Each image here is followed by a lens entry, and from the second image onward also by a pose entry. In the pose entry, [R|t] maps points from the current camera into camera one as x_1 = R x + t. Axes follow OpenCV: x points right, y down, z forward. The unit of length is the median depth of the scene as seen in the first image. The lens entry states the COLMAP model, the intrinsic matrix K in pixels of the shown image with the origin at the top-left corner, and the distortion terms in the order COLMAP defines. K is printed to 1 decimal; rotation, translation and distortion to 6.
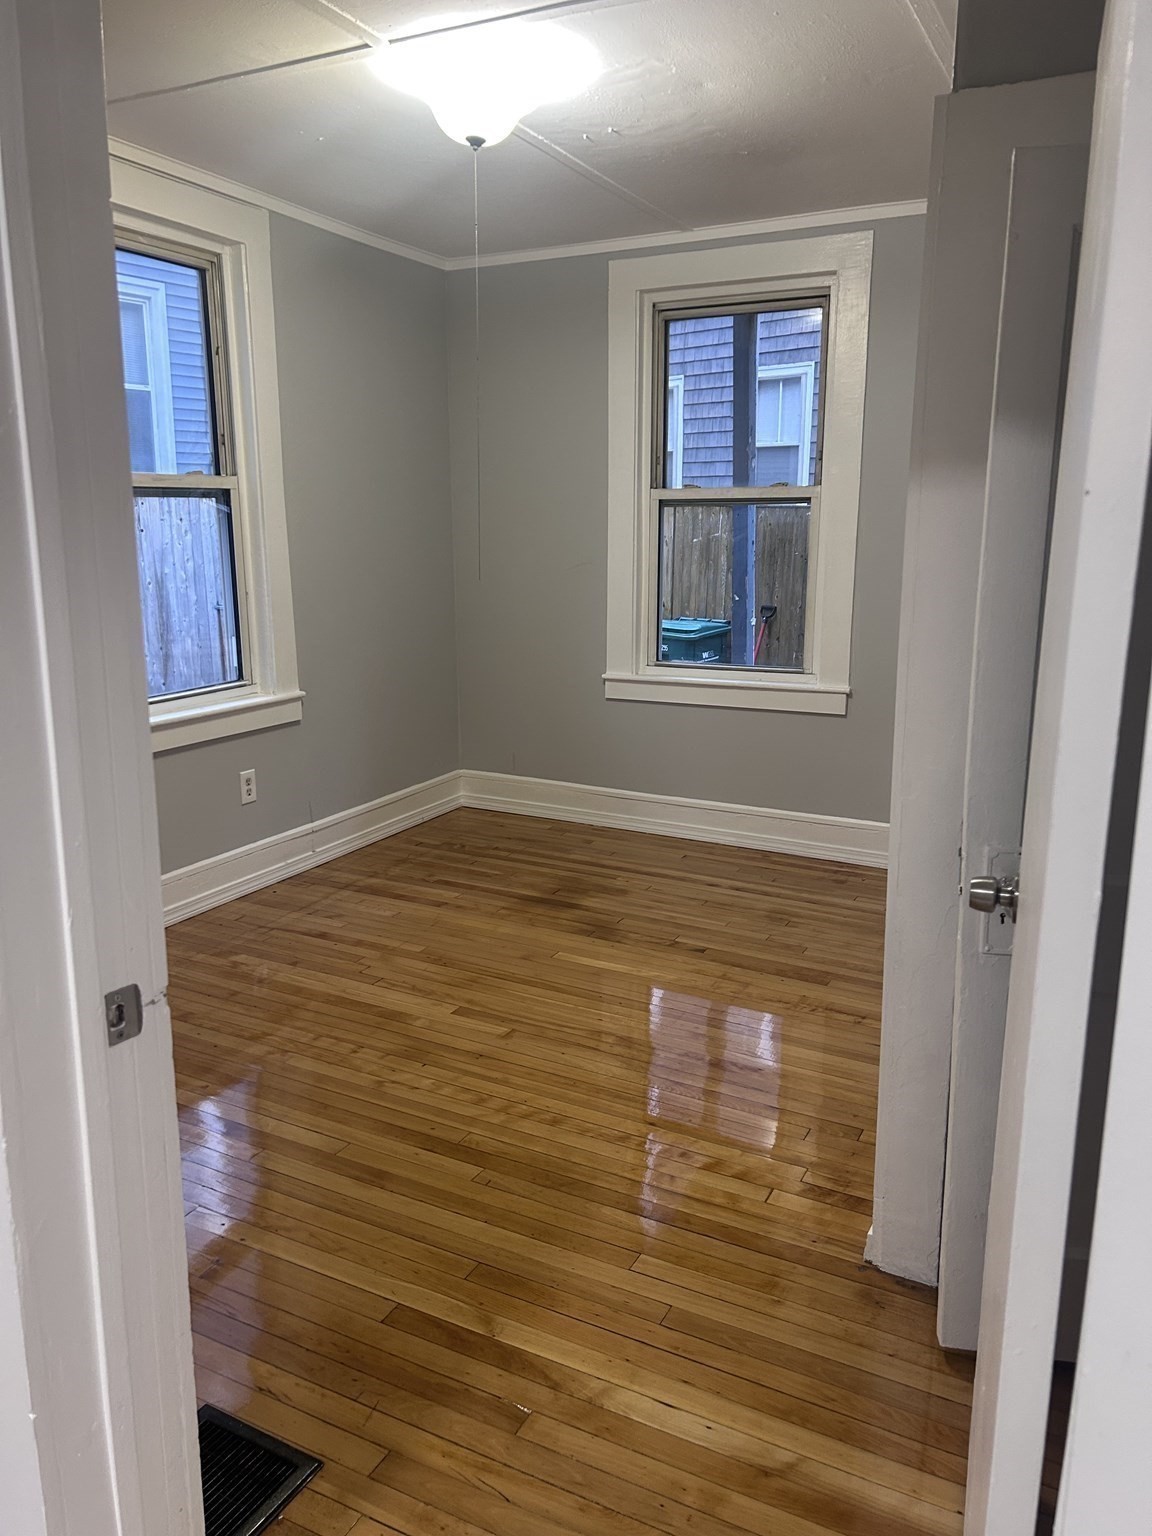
lens RADIAL K [[1164.4, 0, 576.0], [0, 1164.4, 768.0], [0, 0, 1]] dist [0.034562, -0.032334]
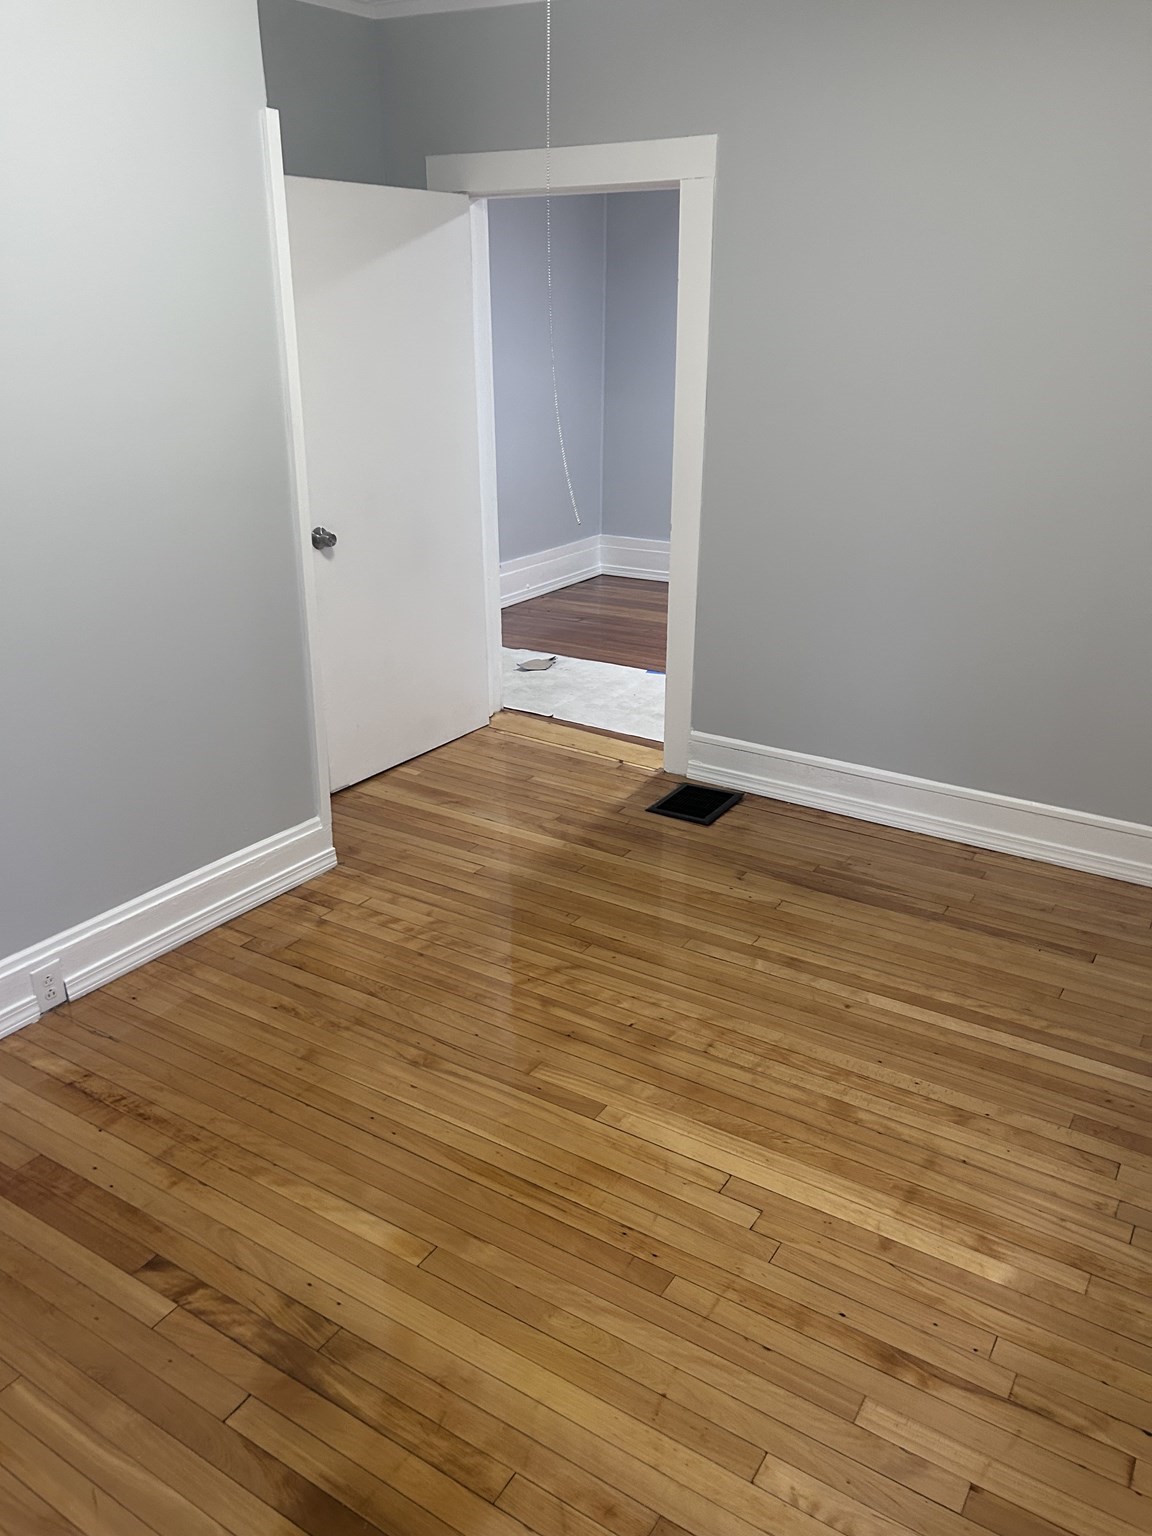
lens RADIAL K [[1164.4, 0, 576.0], [0, 1164.4, 768.0], [0, 0, 1]] dist [0.034562, -0.032334]
pose [[-0.995406, -0.040494, 0.086756, -0.172804], [0.013960, 0.835078, 0.549955, -0.459963], [-0.094718, 0.548639, -0.830676, 1.806541]]
